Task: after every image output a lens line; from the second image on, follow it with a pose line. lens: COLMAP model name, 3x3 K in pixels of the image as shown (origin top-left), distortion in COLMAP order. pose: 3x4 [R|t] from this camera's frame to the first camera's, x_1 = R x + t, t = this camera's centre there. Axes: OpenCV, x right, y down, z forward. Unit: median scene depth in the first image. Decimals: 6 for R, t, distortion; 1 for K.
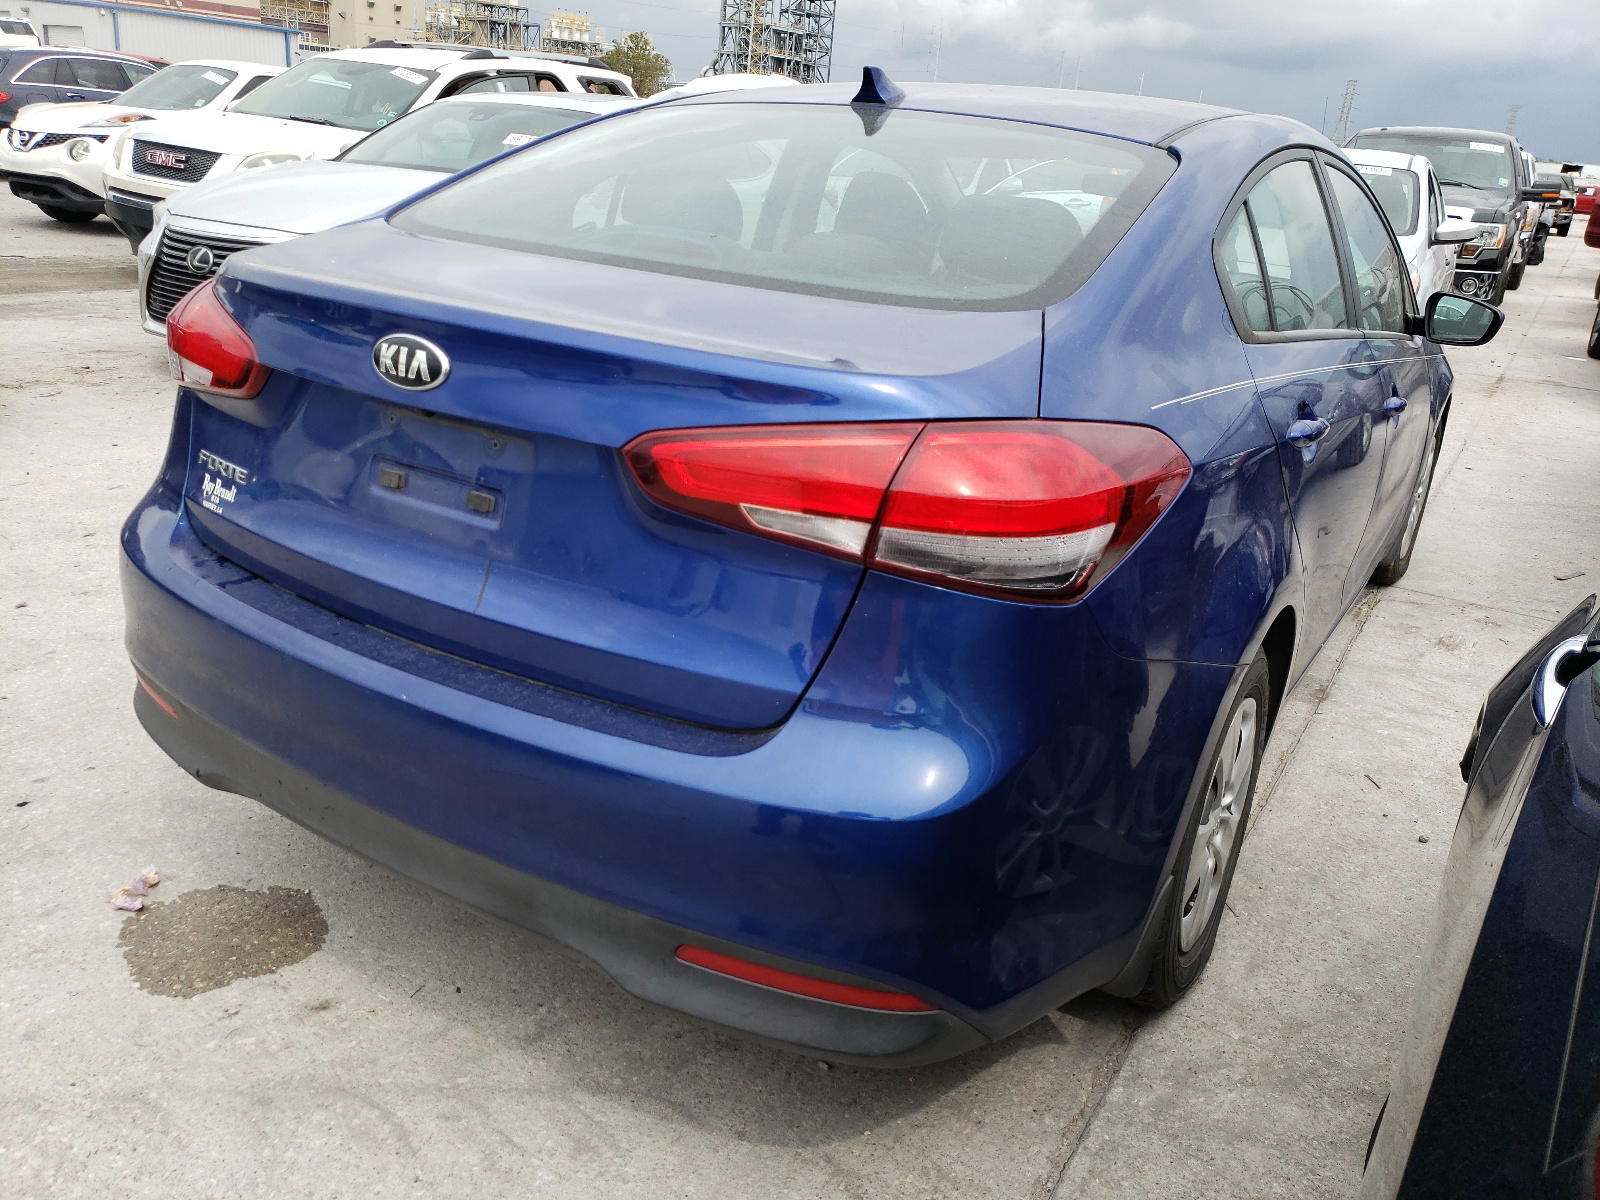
lens RADIAL K [[1216.9, 0, 791.1], [0, 1216.9, 597.3], [0, 0, 1]] dist [-0.001917, 0.004935]
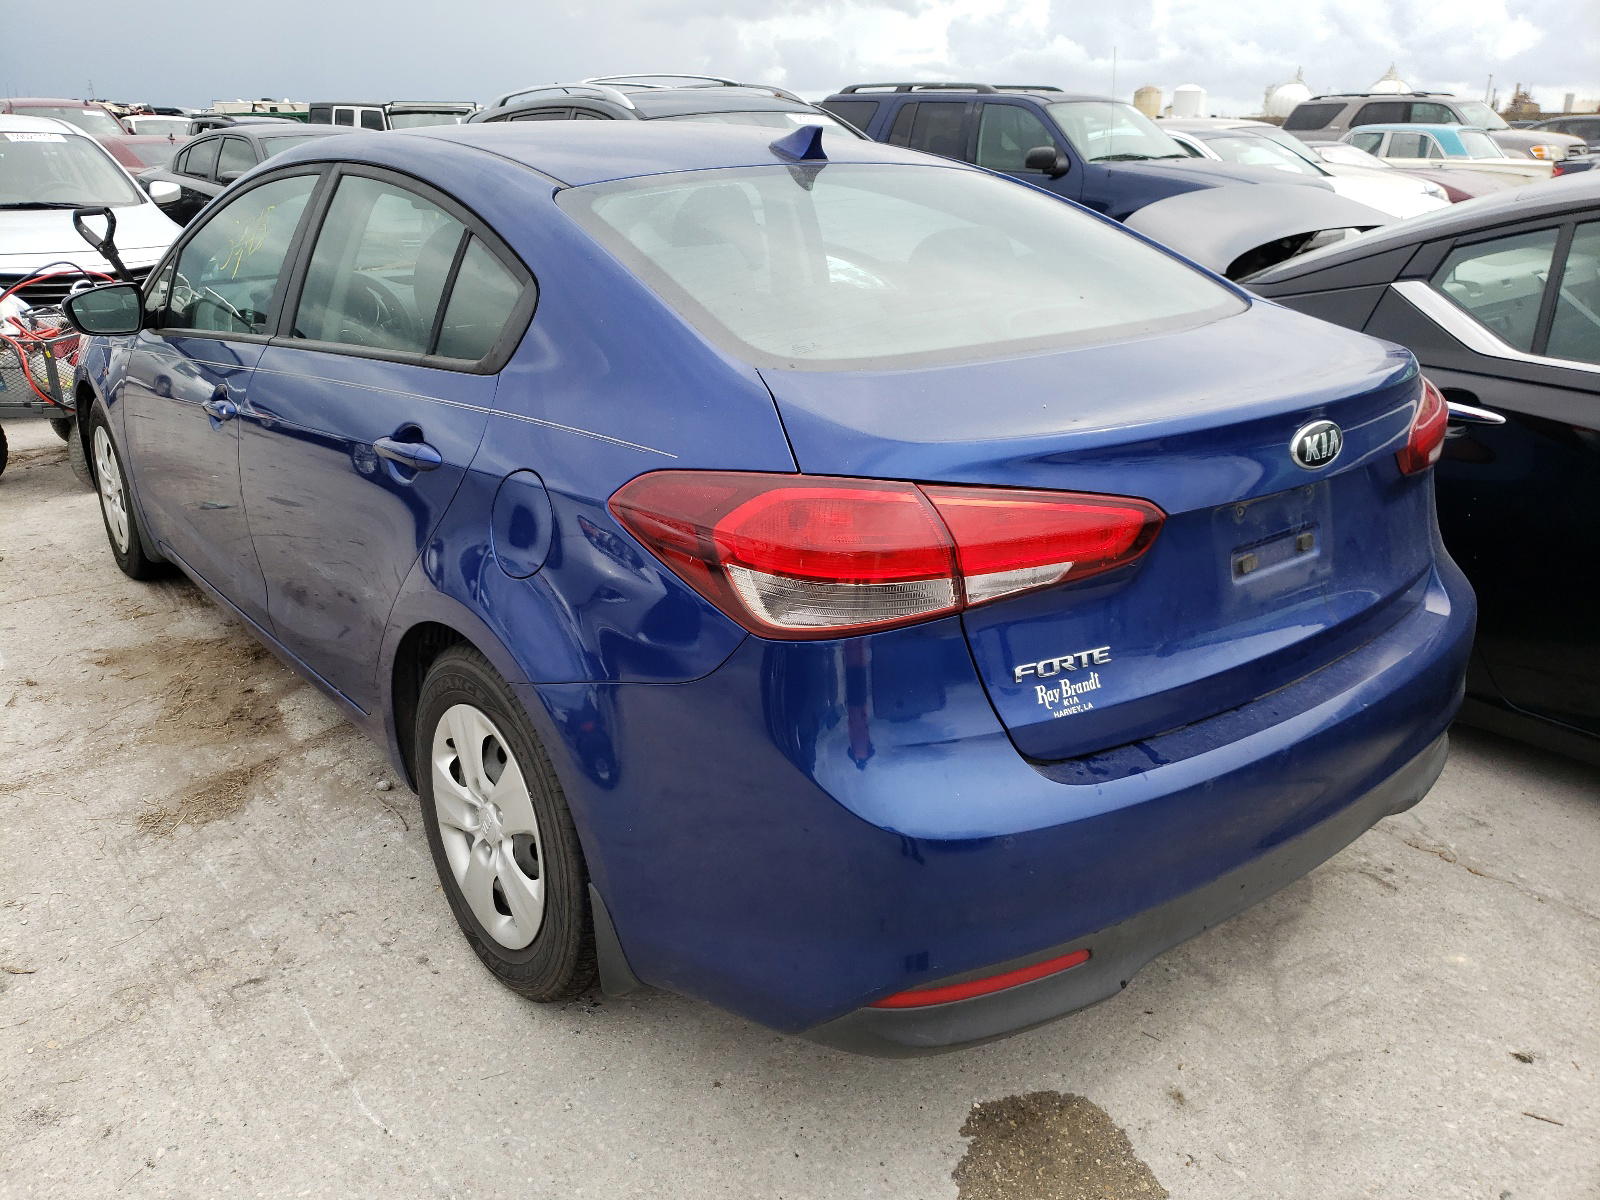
lens RADIAL K [[1216.9, 0, 790.4], [0, 1216.9, 602.4], [0, 0, 1]] dist [-0.001917, 0.004935]
pose [[0.356477, -0.406725, 0.841130, -1.207414], [0.348907, 0.893094, 0.283983, -0.445368], [-0.866711, 0.192243, 0.460277, 0.739214]]
